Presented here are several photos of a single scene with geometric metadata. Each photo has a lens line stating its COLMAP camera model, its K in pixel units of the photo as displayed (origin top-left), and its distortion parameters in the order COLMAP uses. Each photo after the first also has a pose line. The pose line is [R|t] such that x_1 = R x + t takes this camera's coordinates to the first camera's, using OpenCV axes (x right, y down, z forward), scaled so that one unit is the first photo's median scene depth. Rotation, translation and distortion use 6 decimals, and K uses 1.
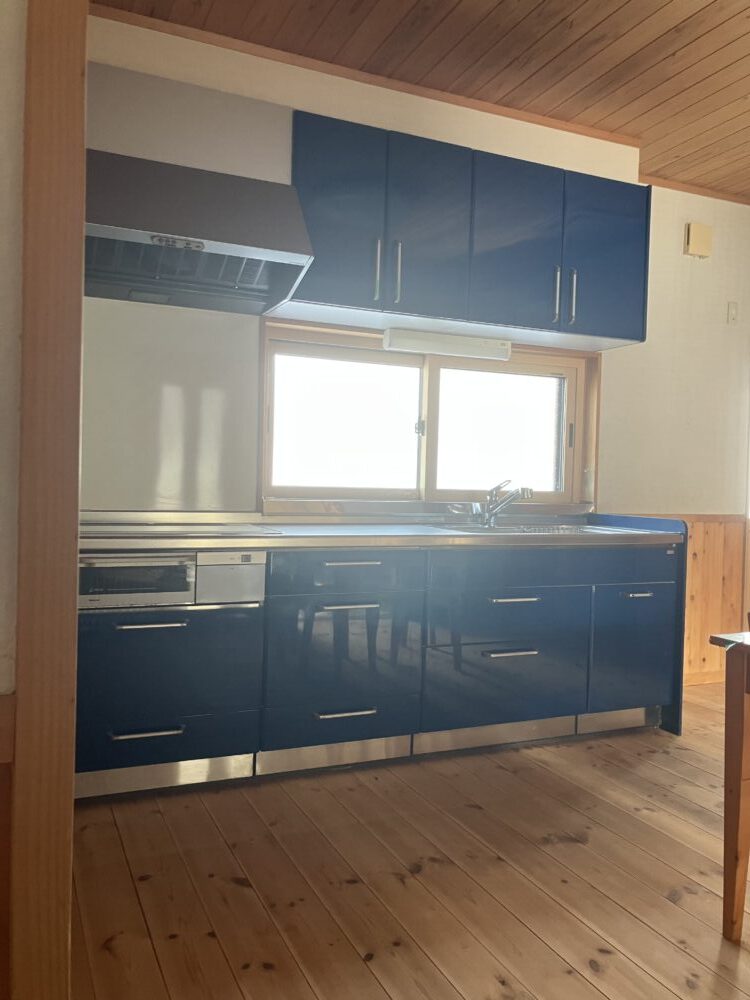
lens RADIAL K [[815.0, 0, 375.8], [0, 815.0, 515.2], [0, 0, 1]] dist [-0.011130, -0.005317]
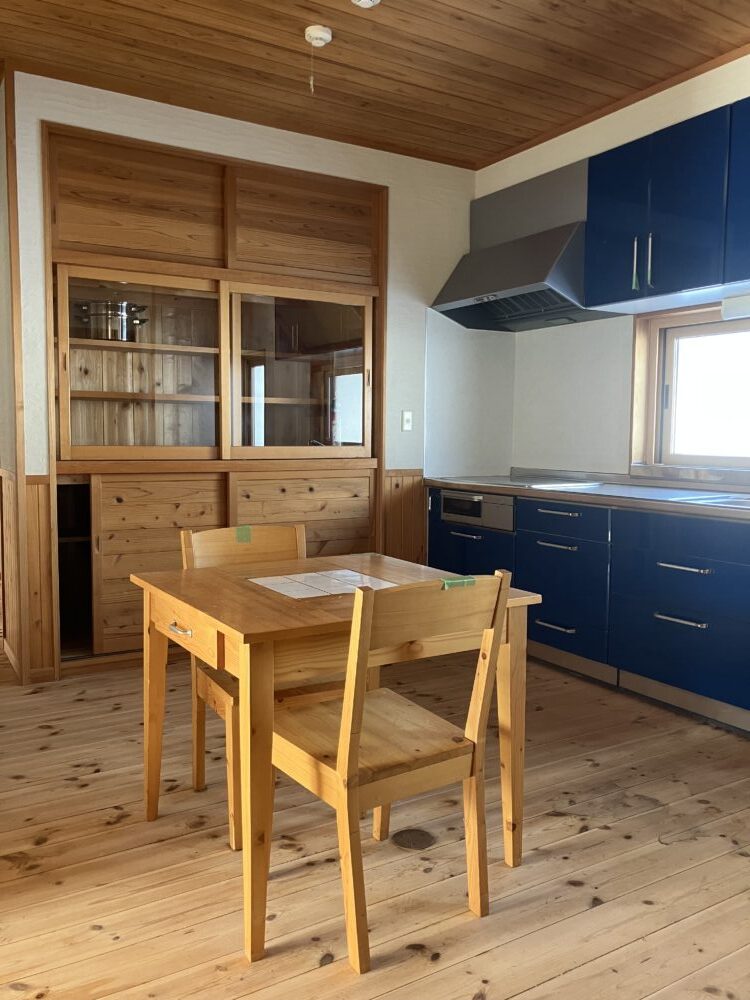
lens RADIAL K [[794.5, 0, 375.0], [0, 794.5, 500.0], [0, 0, 1]] dist [-0.001825, 0.000045]
pose [[0.113554, 0.045040, -0.992510, 1.188396], [-0.052134, 0.997866, 0.039319, 0.008937], [0.992163, 0.047278, 0.115660, 0.561339]]
